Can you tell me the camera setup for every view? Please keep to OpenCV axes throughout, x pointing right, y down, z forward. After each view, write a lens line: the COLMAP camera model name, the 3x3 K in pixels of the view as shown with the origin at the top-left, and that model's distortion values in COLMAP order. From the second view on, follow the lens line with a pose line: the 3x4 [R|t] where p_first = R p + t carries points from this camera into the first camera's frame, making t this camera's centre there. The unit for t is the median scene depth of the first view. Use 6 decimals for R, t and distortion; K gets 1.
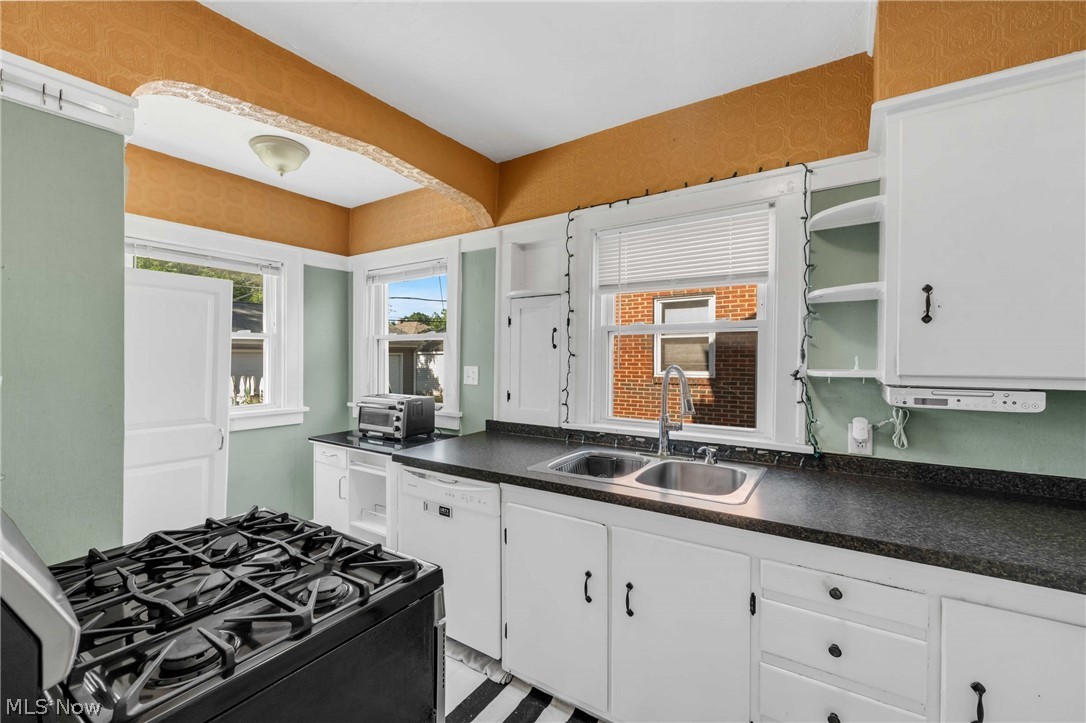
lens RADIAL K [[446.8, 0, 534.9], [0, 446.8, 367.2], [0, 0, 1]] dist [0.001405, -0.000549]
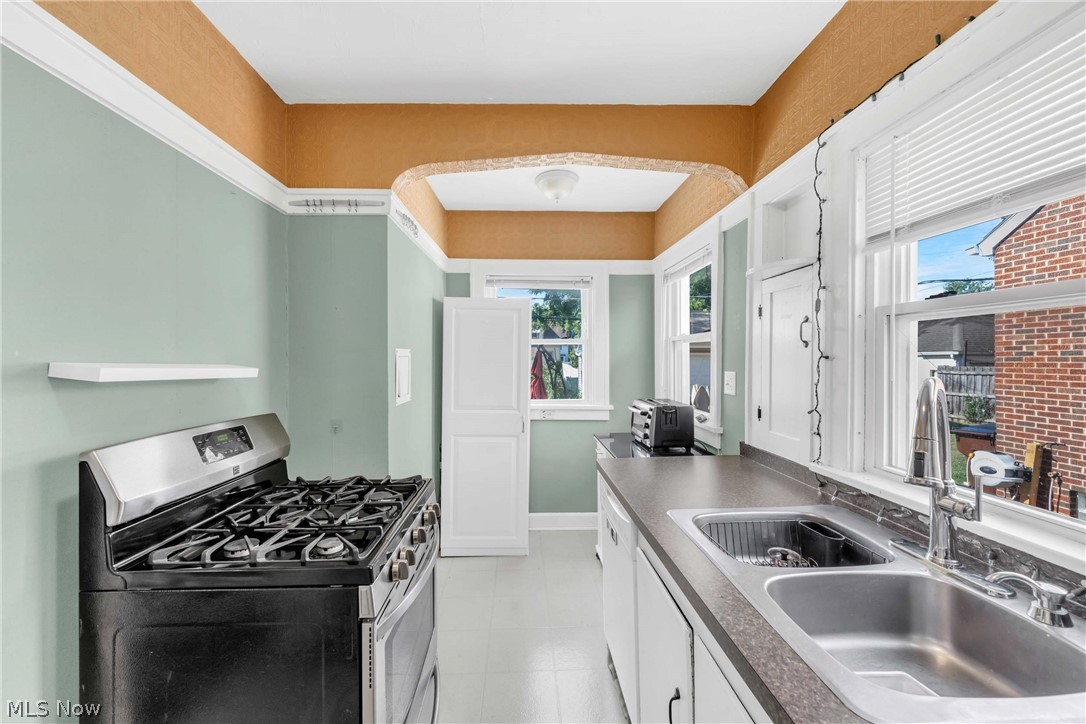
lens RADIAL K [[446.8, 0, 536.9], [0, 446.8, 360.6], [0, 0, 1]] dist [0.001405, -0.000549]
pose [[0.589776, 0.002924, -0.807562, 0.318680], [-0.018689, 0.999775, -0.010029, -0.007068], [0.807351, 0.021007, 0.589698, 0.265910]]
